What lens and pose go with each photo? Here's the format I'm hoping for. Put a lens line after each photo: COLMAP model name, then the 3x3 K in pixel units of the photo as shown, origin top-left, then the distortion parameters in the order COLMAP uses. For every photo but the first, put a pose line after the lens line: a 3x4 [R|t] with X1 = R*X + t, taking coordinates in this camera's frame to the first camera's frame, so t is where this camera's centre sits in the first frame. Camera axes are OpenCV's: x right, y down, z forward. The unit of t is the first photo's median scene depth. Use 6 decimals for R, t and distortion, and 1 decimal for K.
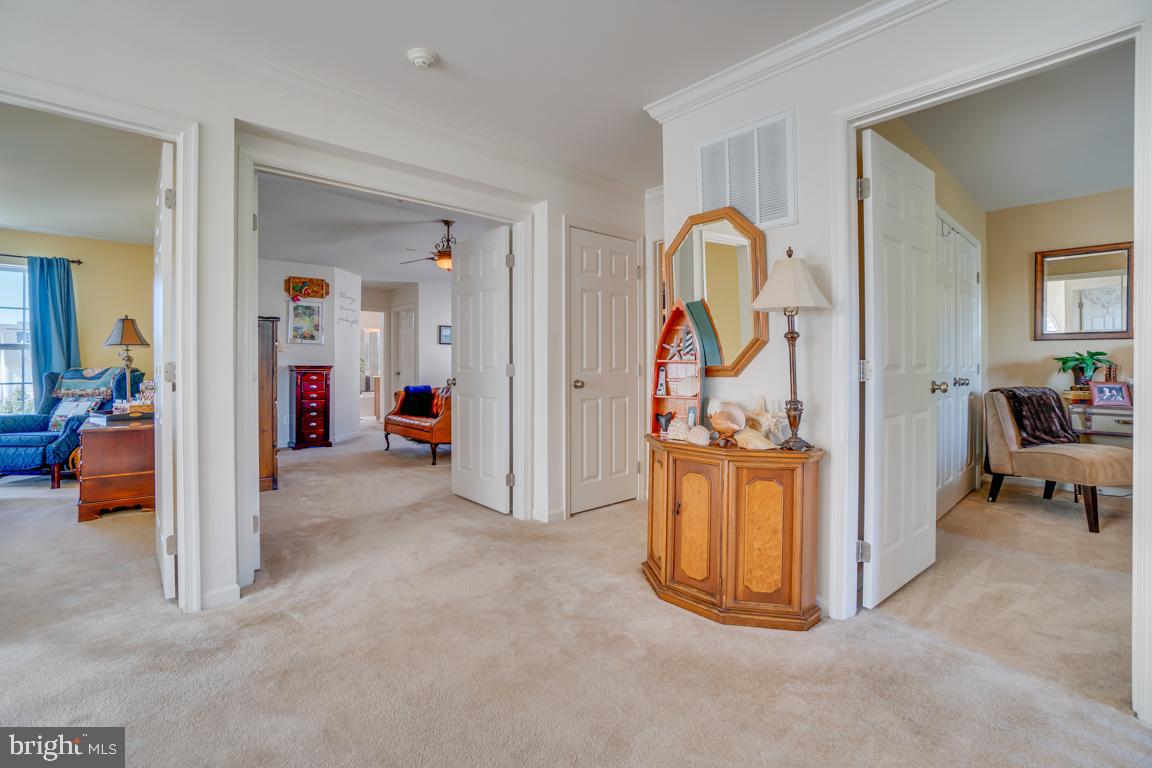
lens RADIAL K [[511.6, 0, 577.7], [0, 511.6, 366.5], [0, 0, 1]] dist [-0.102422, 0.032004]
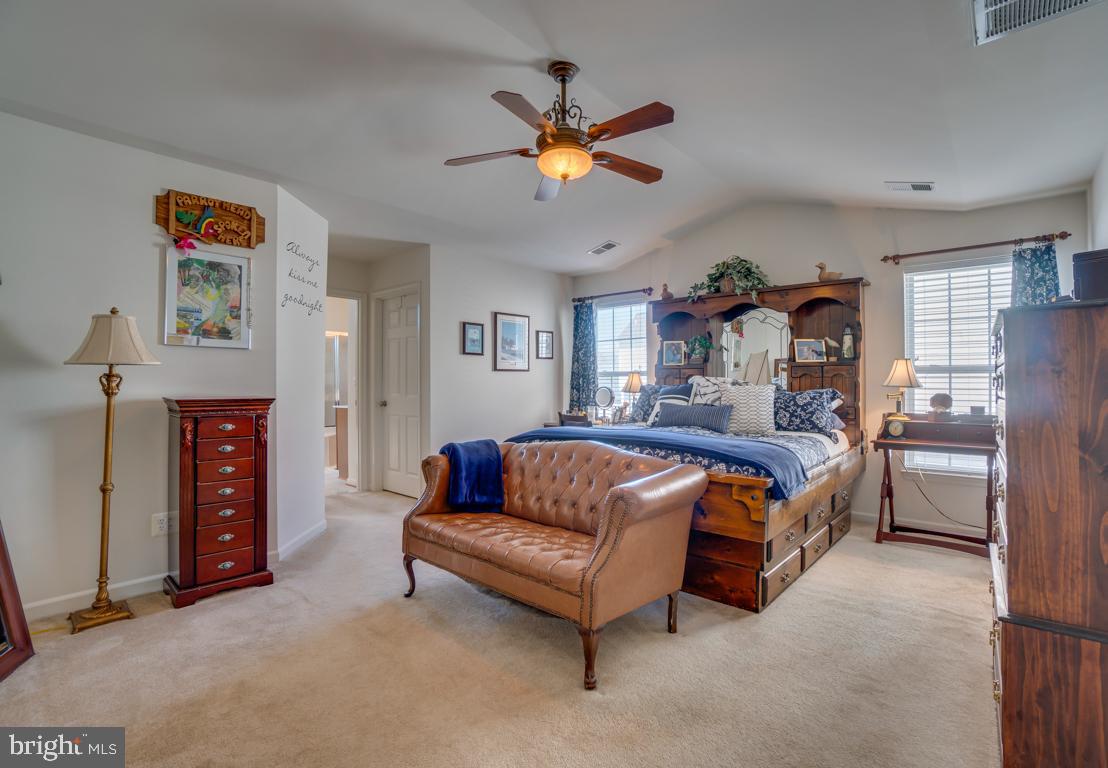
lens RADIAL K [[514.1, 0, 558.0], [0, 514.1, 381.1], [0, 0, 1]] dist [-0.030305, -0.000008]
pose [[0.996197, 0.003955, 0.087039, -0.280117], [-0.003719, 0.999989, -0.002866, -0.015906], [-0.087049, 0.002531, 0.996201, 0.530791]]
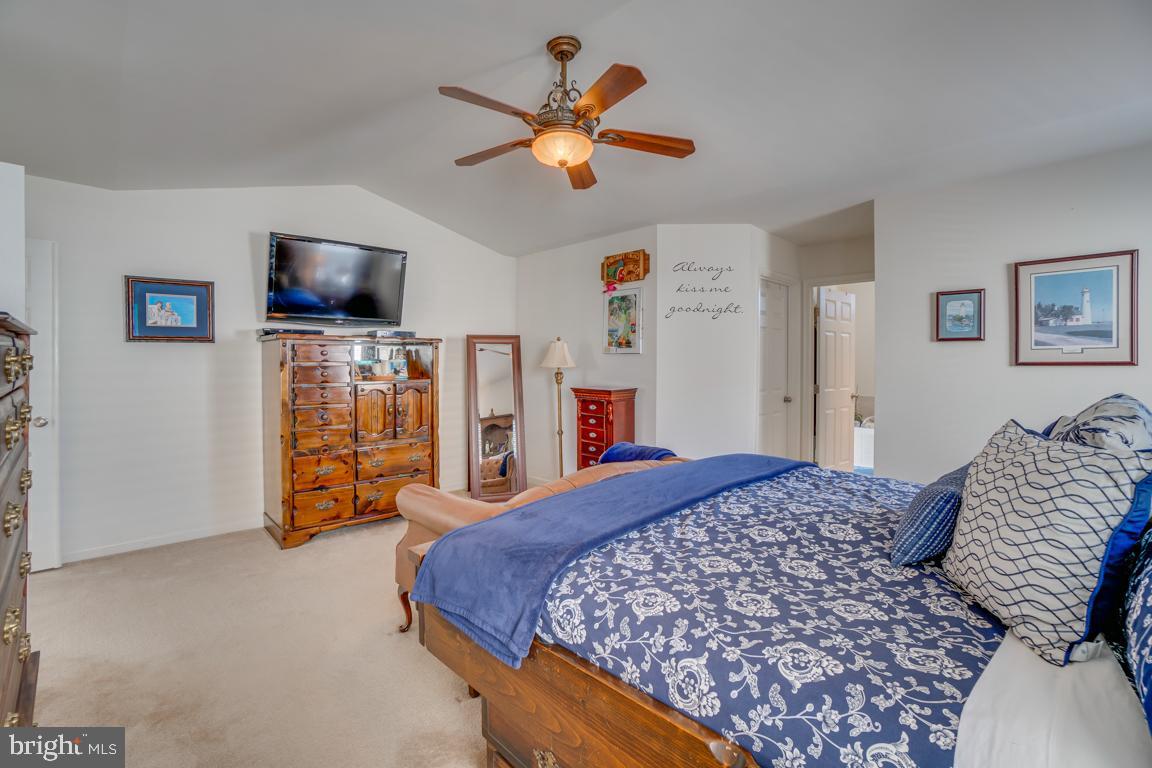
lens RADIAL K [[515.9, 0, 577.3], [0, 515.9, 373.9], [0, 0, 1]] dist [-0.065262, 0.024230]
pose [[0.040273, 0.015763, -0.999064, 0.131856], [-0.006164, 0.999860, 0.015527, -0.030183], [0.999170, 0.005533, 0.040364, 0.924556]]
